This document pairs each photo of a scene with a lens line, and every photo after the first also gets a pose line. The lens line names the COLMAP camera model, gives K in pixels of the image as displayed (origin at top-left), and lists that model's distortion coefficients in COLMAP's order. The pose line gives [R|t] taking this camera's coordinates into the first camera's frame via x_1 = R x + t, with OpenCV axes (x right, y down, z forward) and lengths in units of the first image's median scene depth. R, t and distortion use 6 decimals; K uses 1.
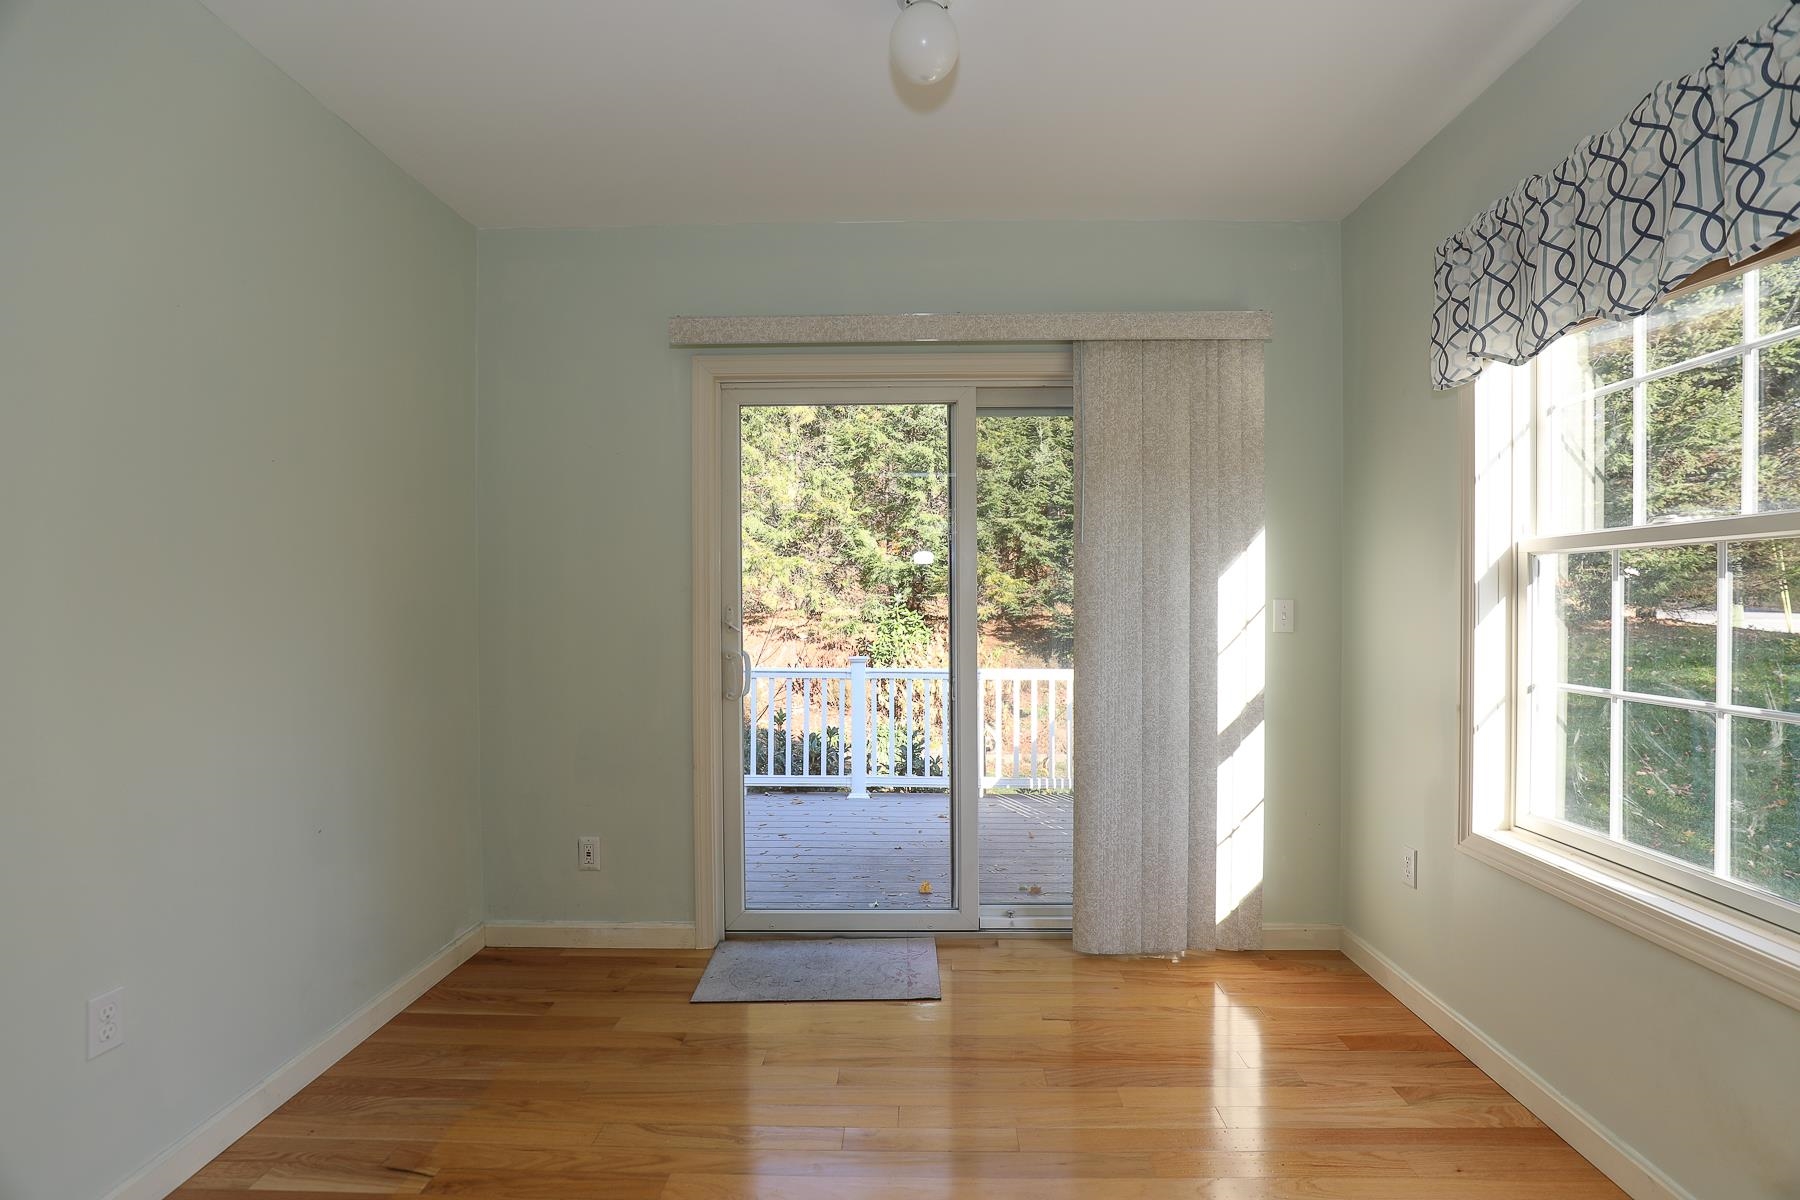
lens RADIAL K [[847.4, 0, 901.3], [0, 847.4, 613.7], [0, 0, 1]] dist [-0.042870, 0.009723]
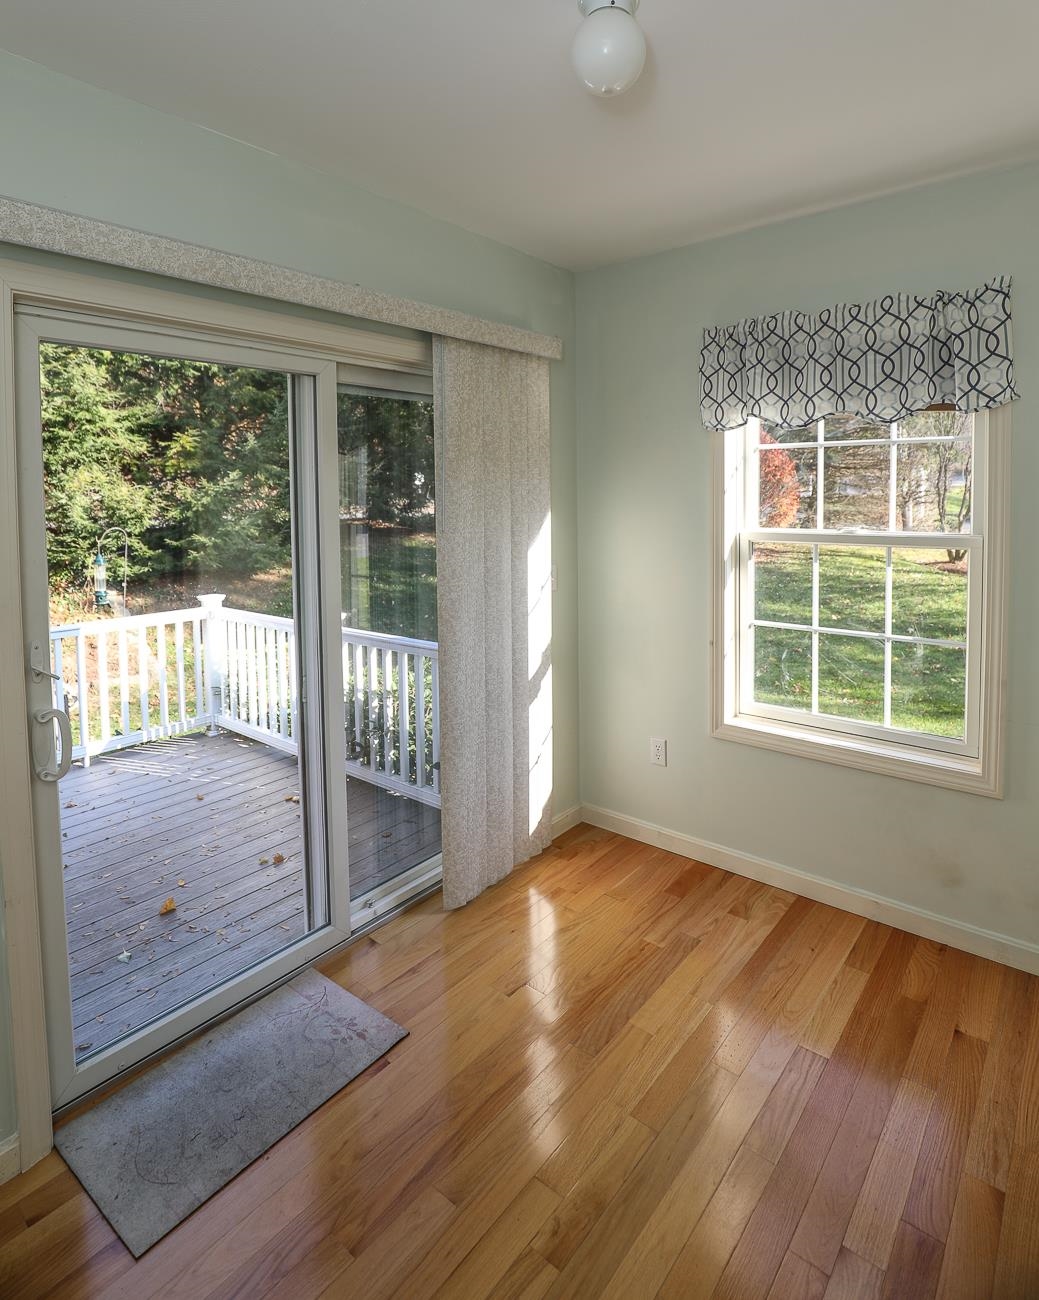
lens RADIAL K [[710.7, 0, 534.4], [0, 710.7, 518.5], [0, 0, 1]] dist [-0.034114, 0.000547]
pose [[0.612215, -0.034382, 0.789943, -0.423655], [0.020715, 0.999409, 0.027444, -0.122645], [-0.790420, -0.000438, 0.612566, 0.382016]]
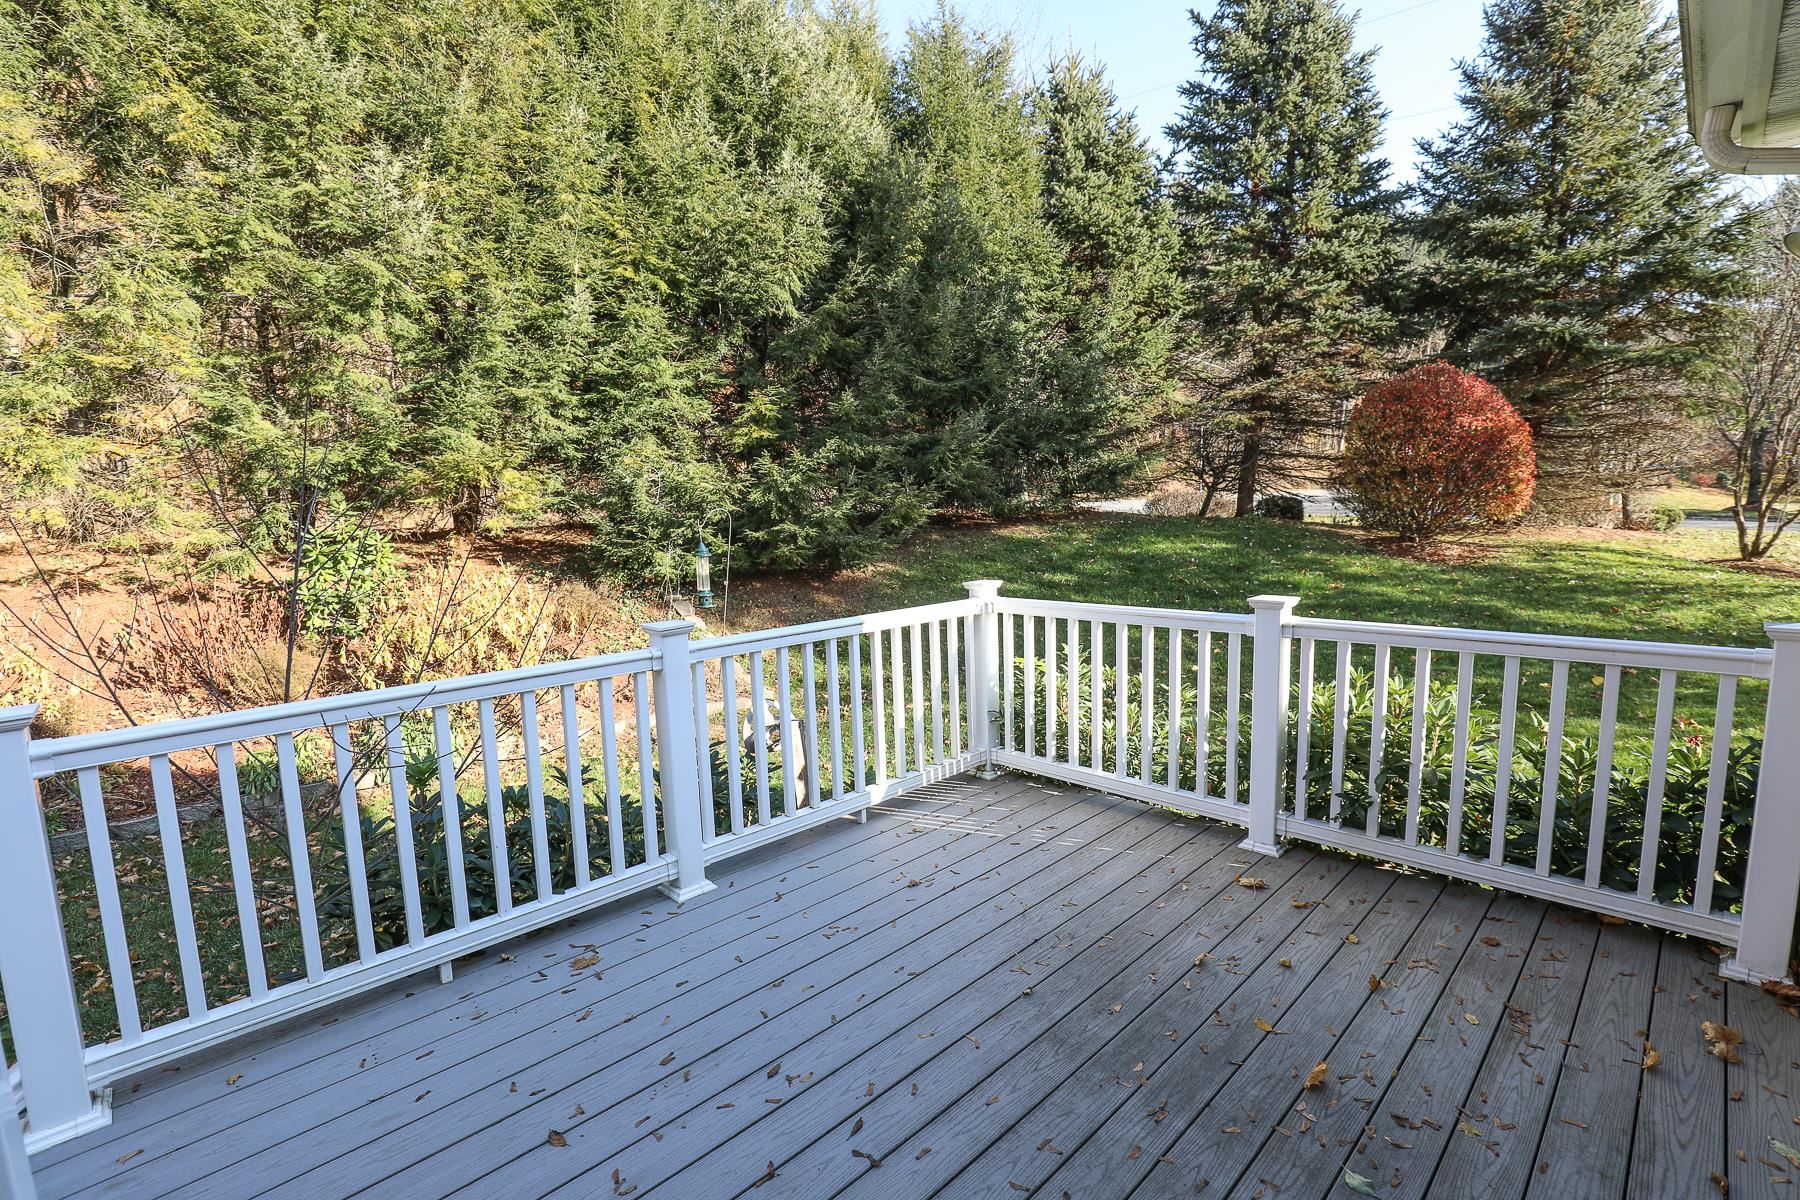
lens RADIAL K [[819.5, 0, 908.3], [0, 819.5, 609.2], [0, 0, 1]] dist [-0.028147, 0.000517]
pose [[0.685659, -0.112590, 0.719163, -0.686000], [0.034908, 0.991915, 0.122010, -0.014829], [-0.727086, -0.058553, 0.684045, 1.344442]]
